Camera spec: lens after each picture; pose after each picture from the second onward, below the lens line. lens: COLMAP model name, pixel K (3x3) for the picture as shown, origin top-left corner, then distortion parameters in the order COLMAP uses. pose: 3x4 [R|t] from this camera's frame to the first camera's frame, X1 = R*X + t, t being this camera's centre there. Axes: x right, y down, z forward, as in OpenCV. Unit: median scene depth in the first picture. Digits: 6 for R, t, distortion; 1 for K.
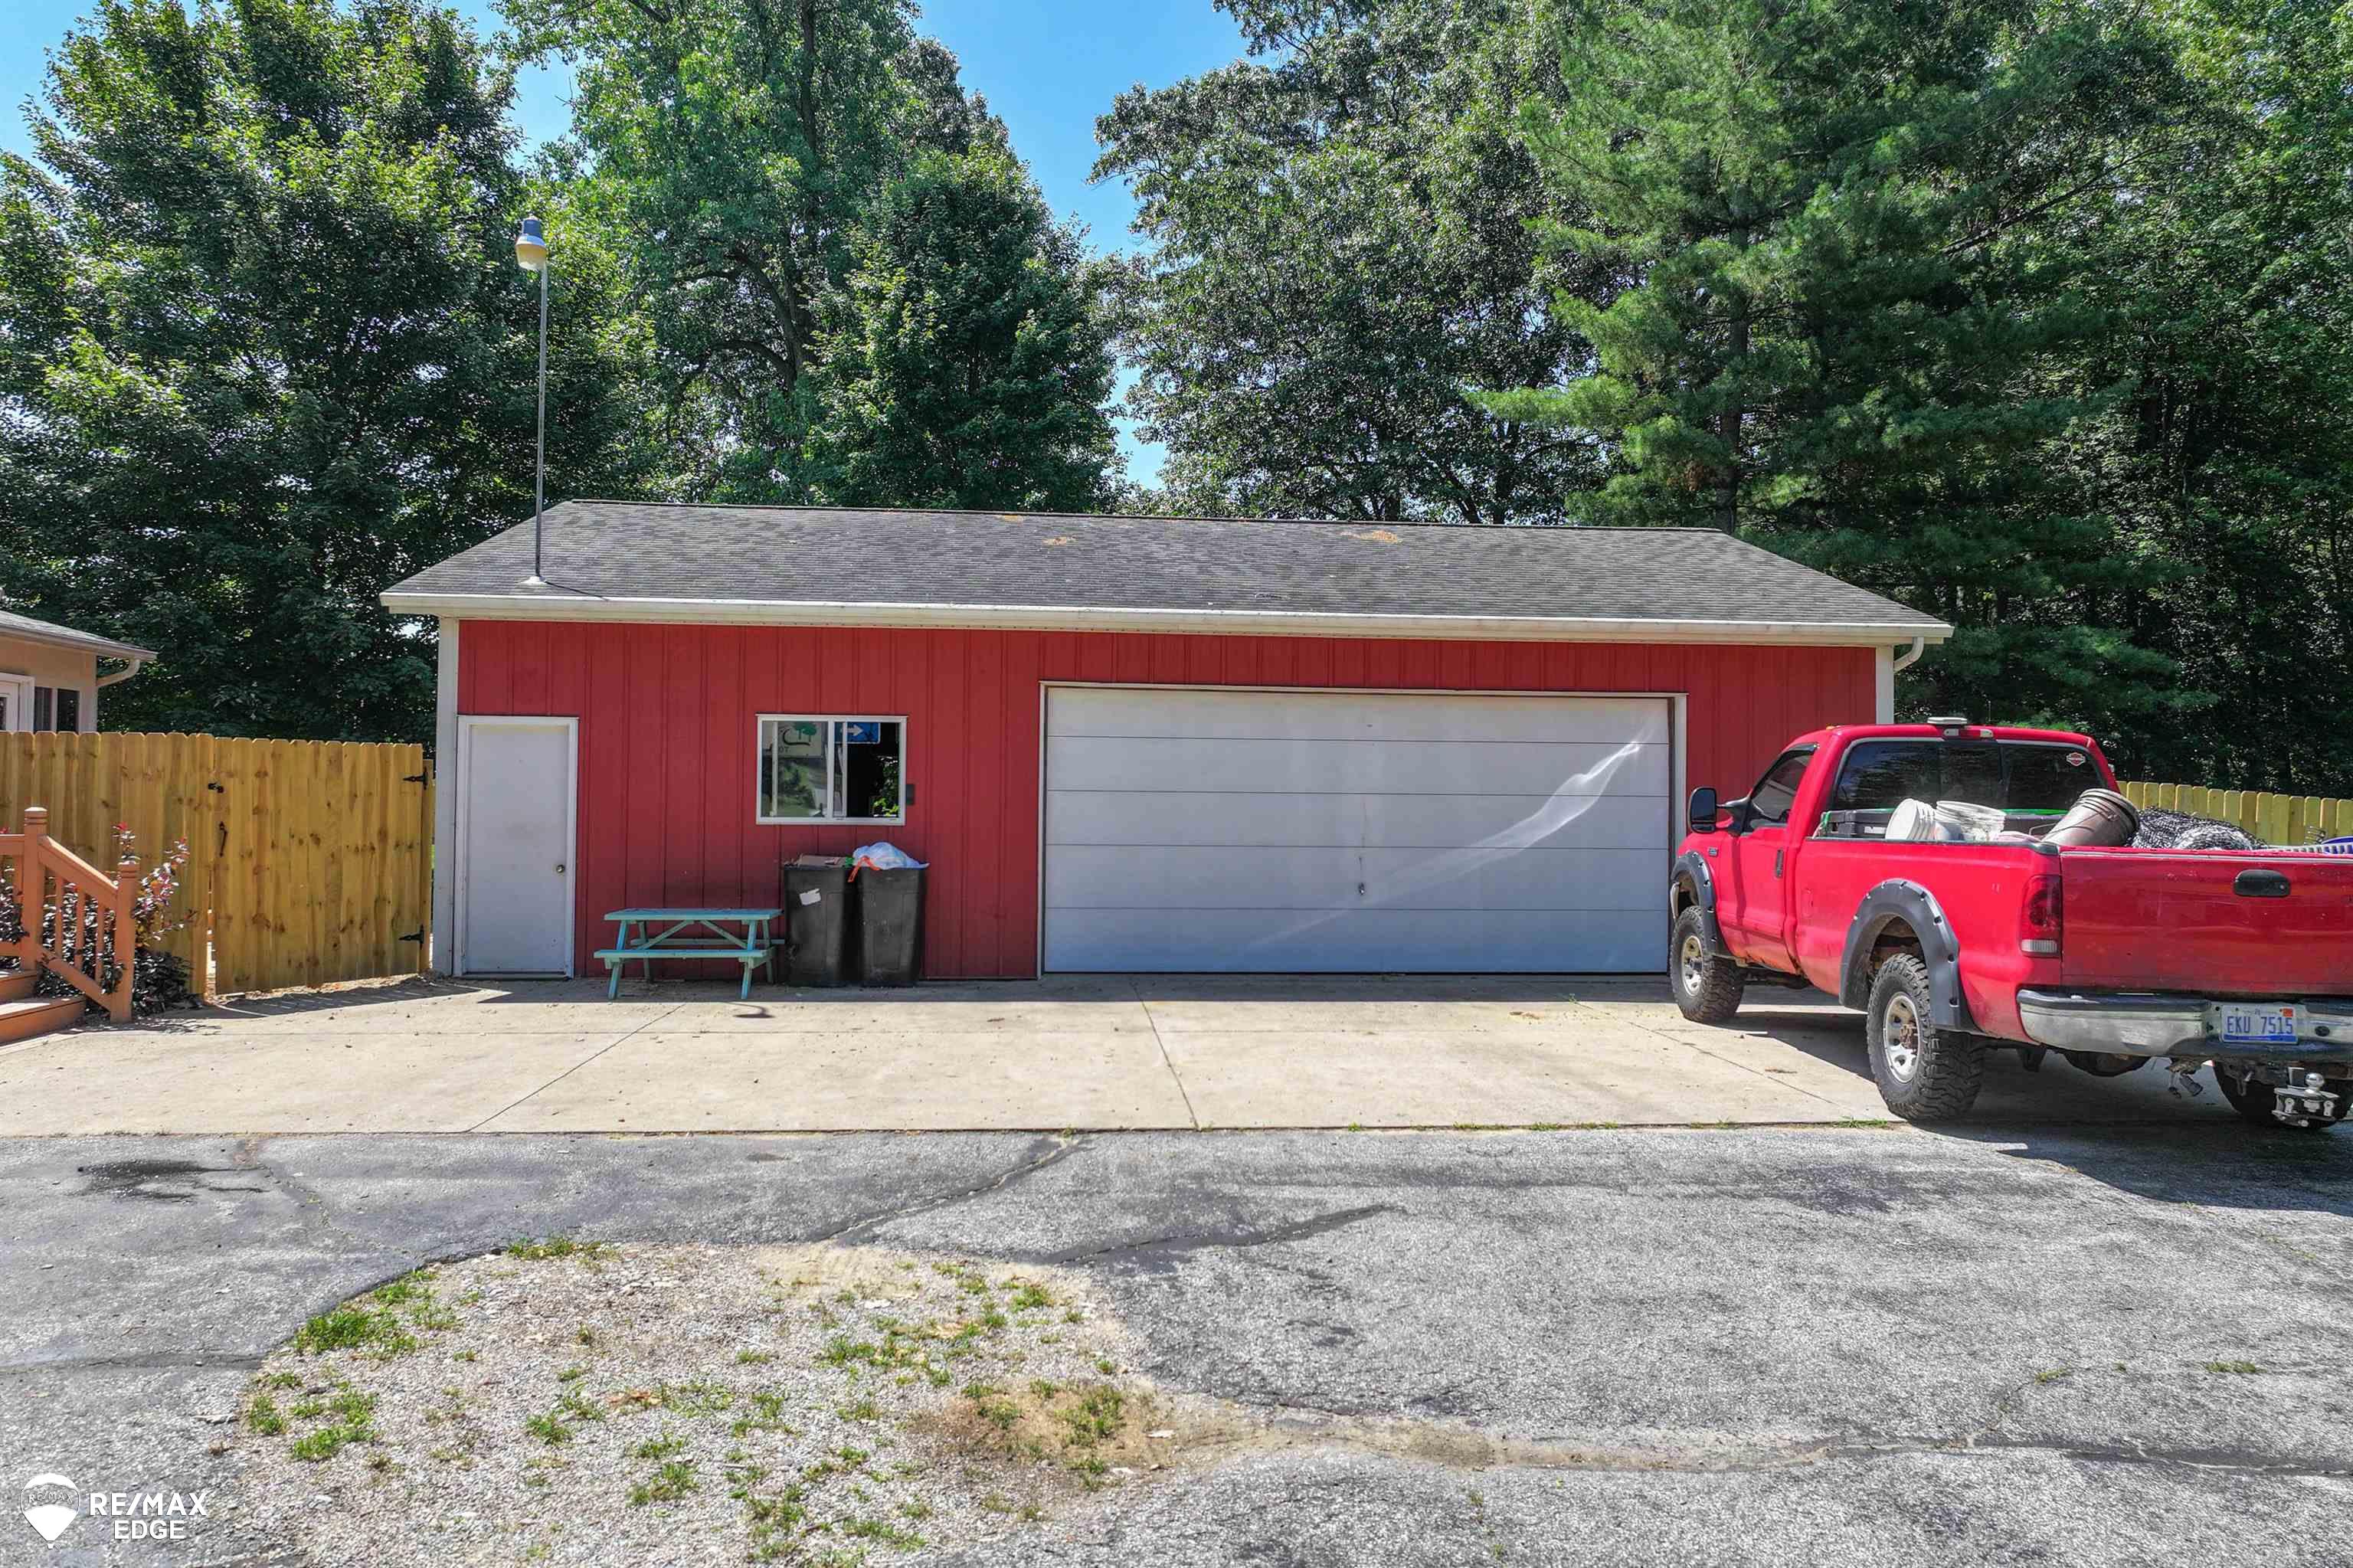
lens RADIAL K [[1628.4, 0, 1180.4], [0, 1628.4, 776.4], [0, 0, 1]] dist [0.003731, 0.007375]
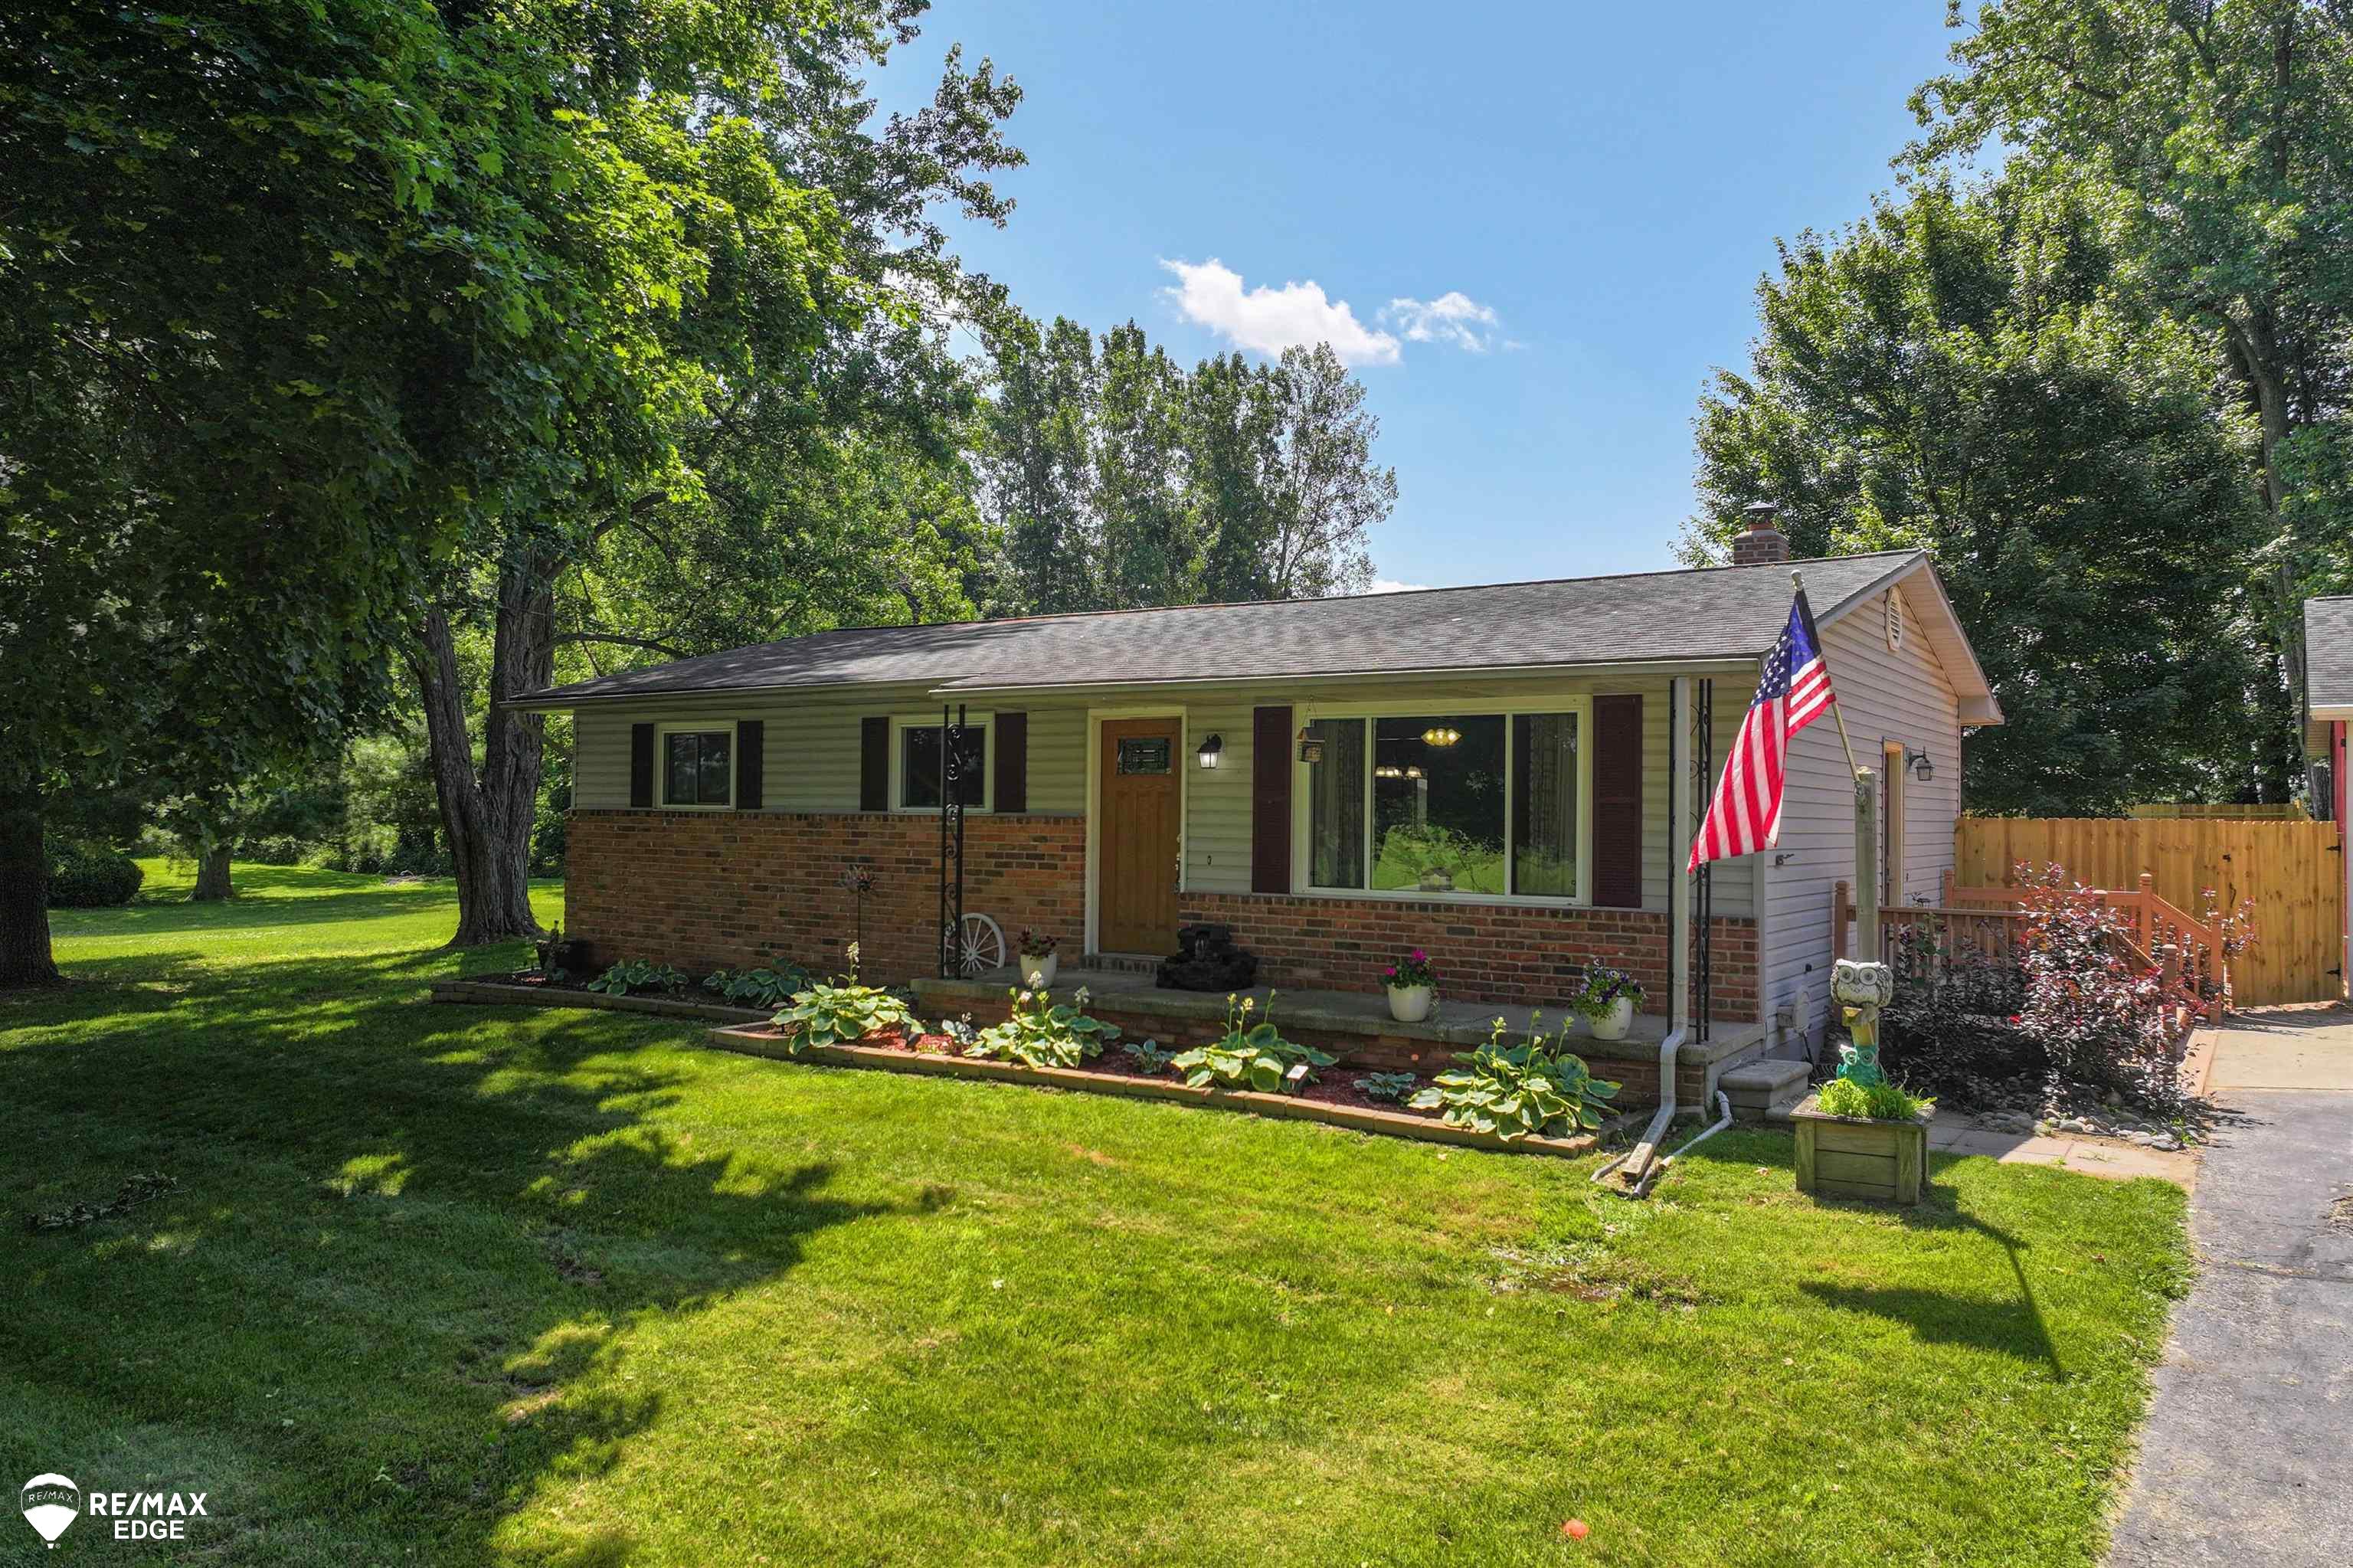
lens RADIAL K [[1628.4, 0, 1180.4], [0, 1628.4, 776.4], [0, 0, 1]] dist [0.003731, 0.007375]
pose [[0.773021, -0.017342, -0.634143, -0.241746], [0.010073, 0.999836, -0.015063, -0.030758], [0.634300, 0.005256, 0.773069, -0.389441]]
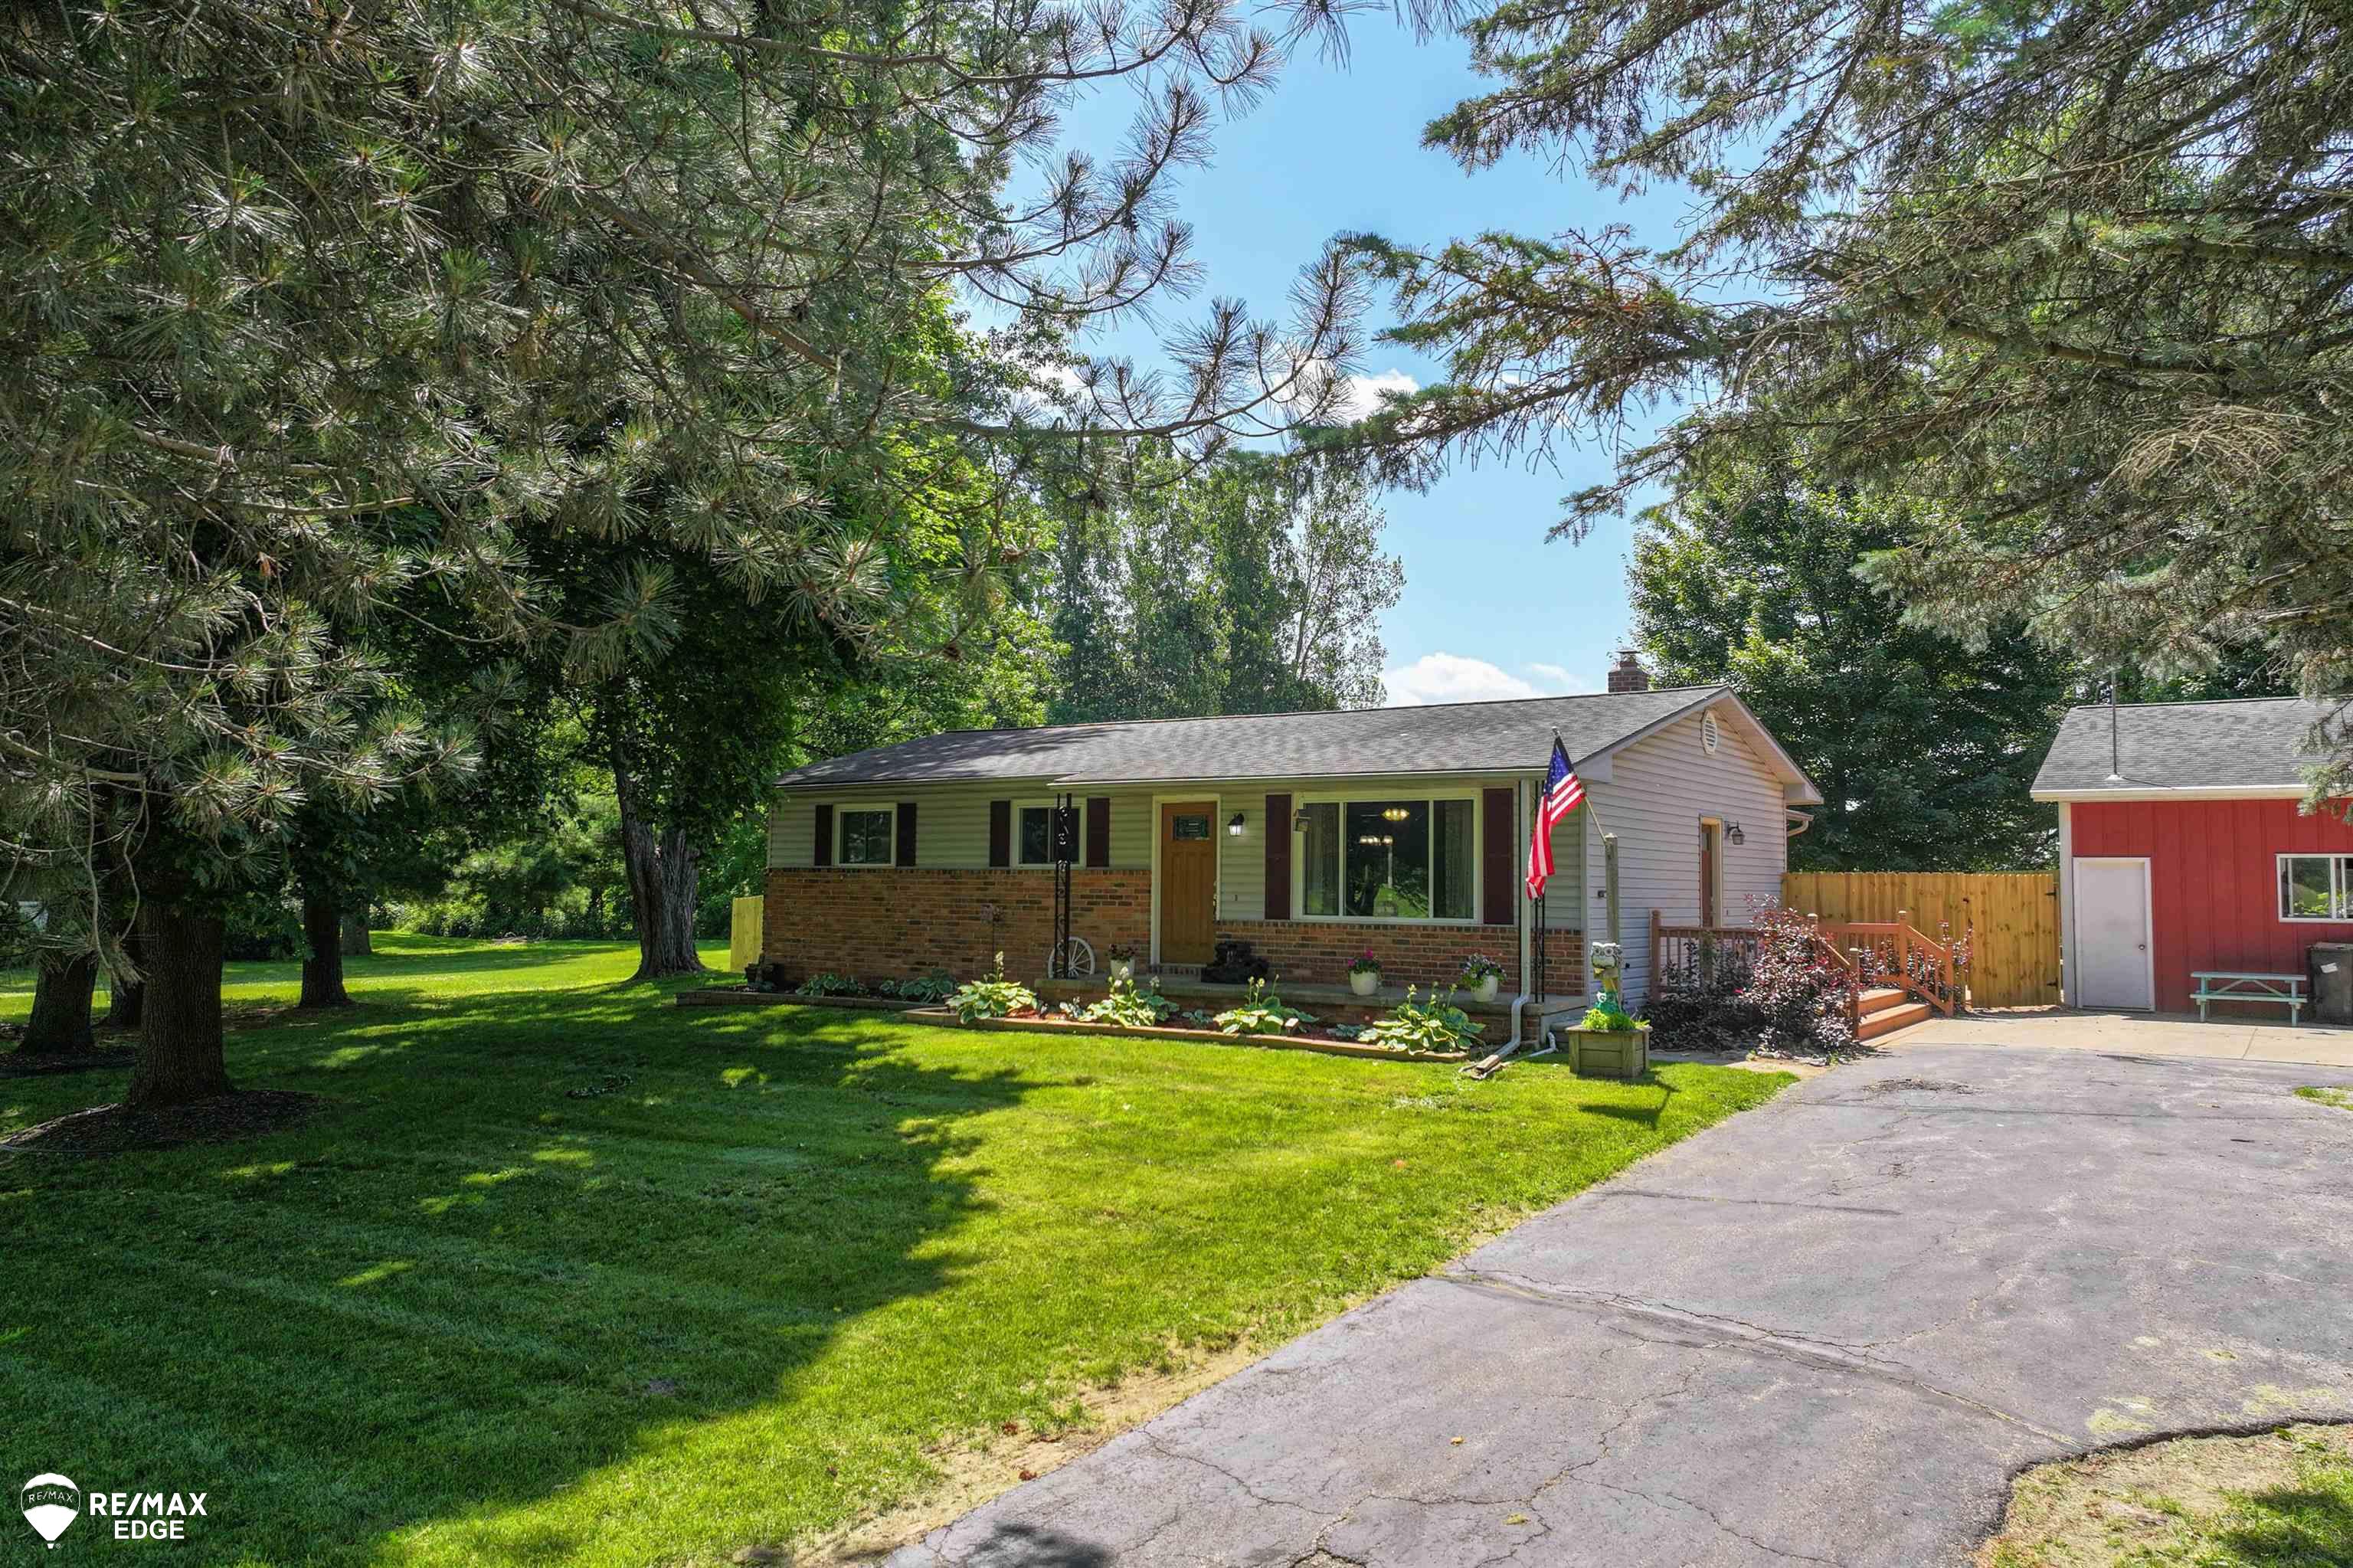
lens RADIAL K [[1628.4, 0, 1180.4], [0, 1628.4, 776.4], [0, 0, 1]] dist [0.003731, 0.007375]
pose [[0.764529, -0.046688, -0.642896, -0.032052], [0.010951, 0.998170, -0.059465, -0.021214], [0.644496, 0.038422, 0.763642, -0.659833]]
